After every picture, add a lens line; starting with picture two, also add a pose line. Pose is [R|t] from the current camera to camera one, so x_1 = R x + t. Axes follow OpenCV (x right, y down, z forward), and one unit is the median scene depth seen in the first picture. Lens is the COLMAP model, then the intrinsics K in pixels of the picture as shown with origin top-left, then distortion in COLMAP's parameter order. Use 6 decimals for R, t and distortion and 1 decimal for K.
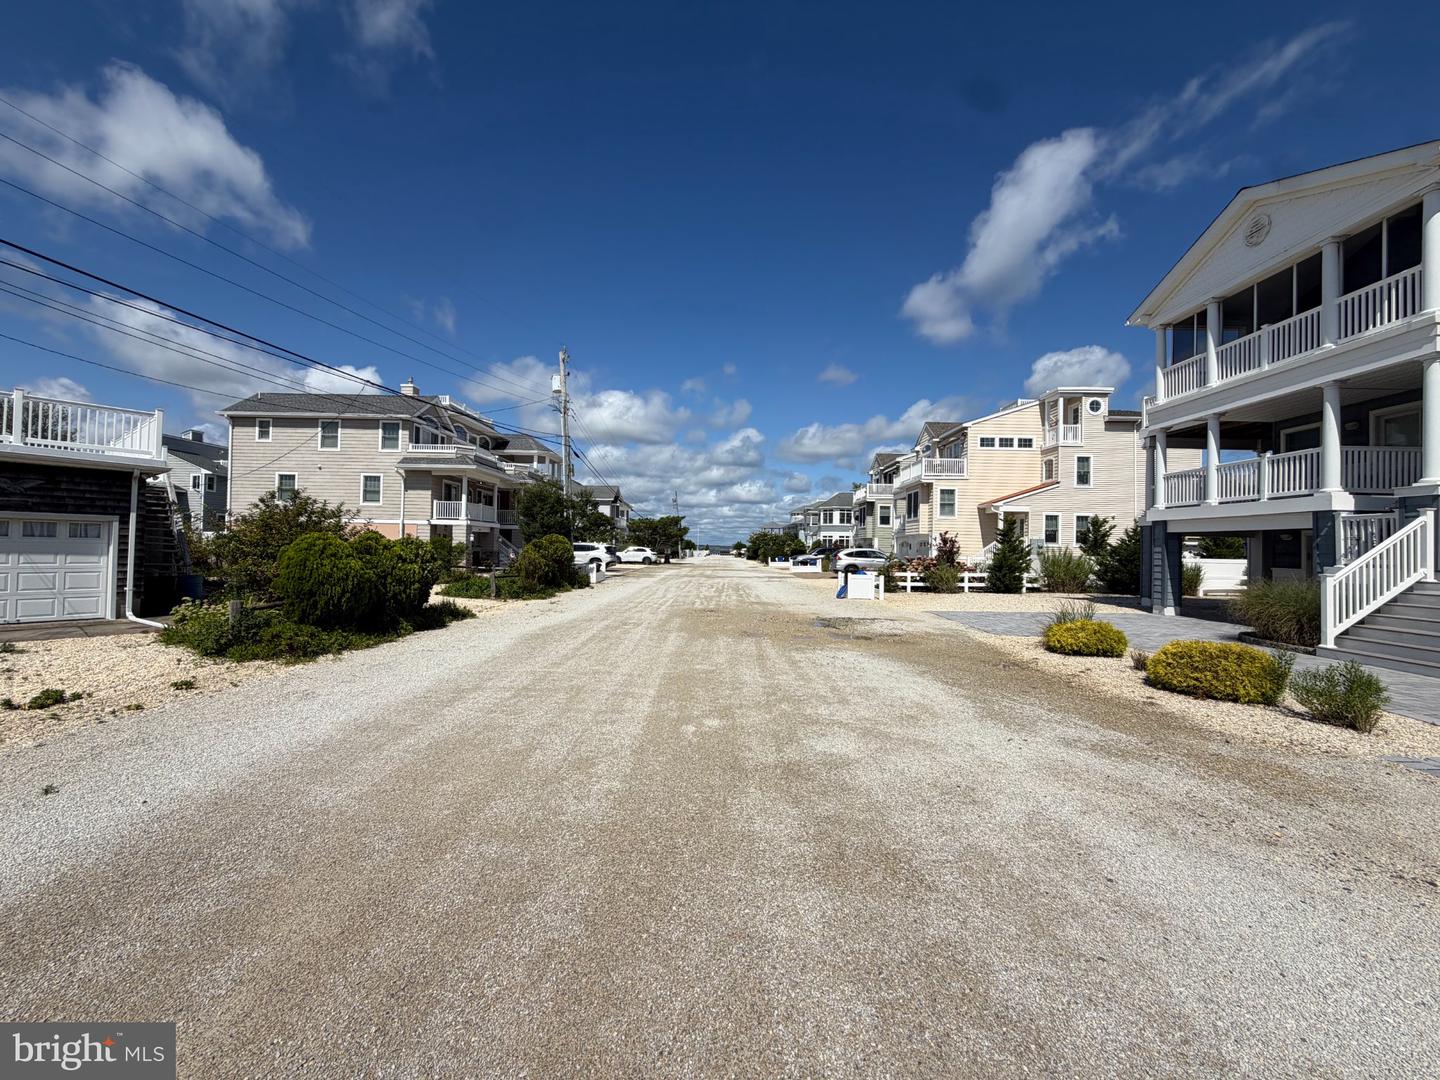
lens RADIAL K [[585.2, 0, 721.5], [0, 585.2, 535.3], [0, 0, 1]] dist [0.013612, 0.000147]
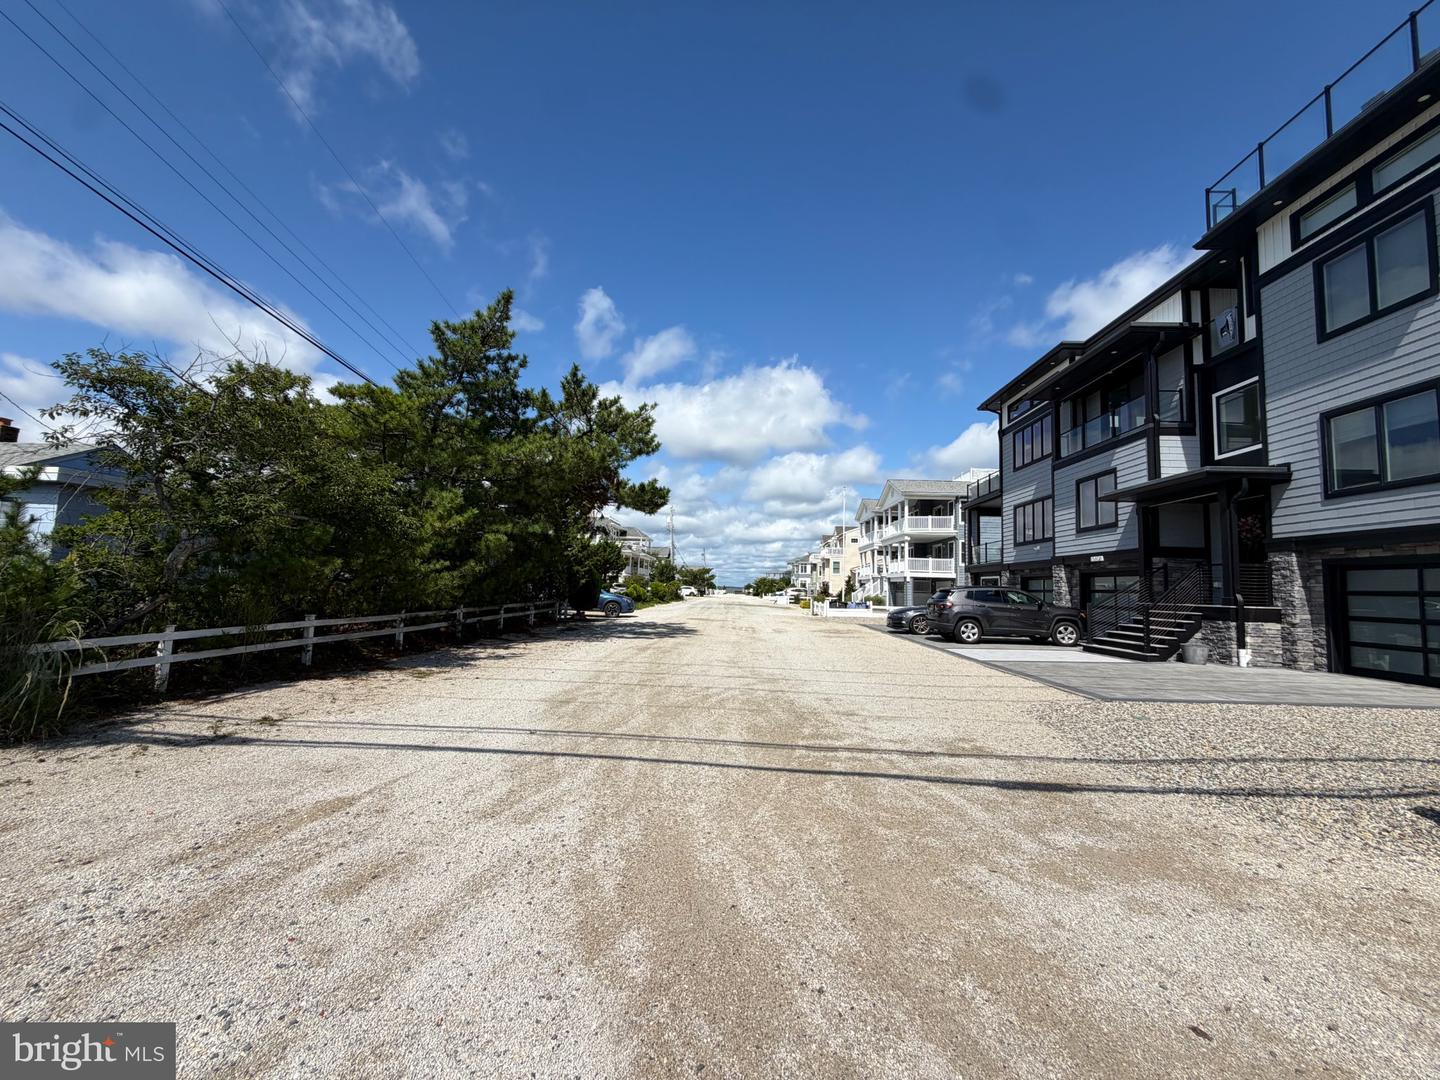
lens RADIAL K [[585.2, 0, 721.2], [0, 585.2, 540.0], [0, 0, 1]] dist [0.013612, 0.000147]
pose [[0.999655, 0.003722, -0.025991, 0.002872], [-0.005327, 0.998066, -0.061927, -0.011787], [0.025710, 0.062044, 0.997742, -0.755632]]
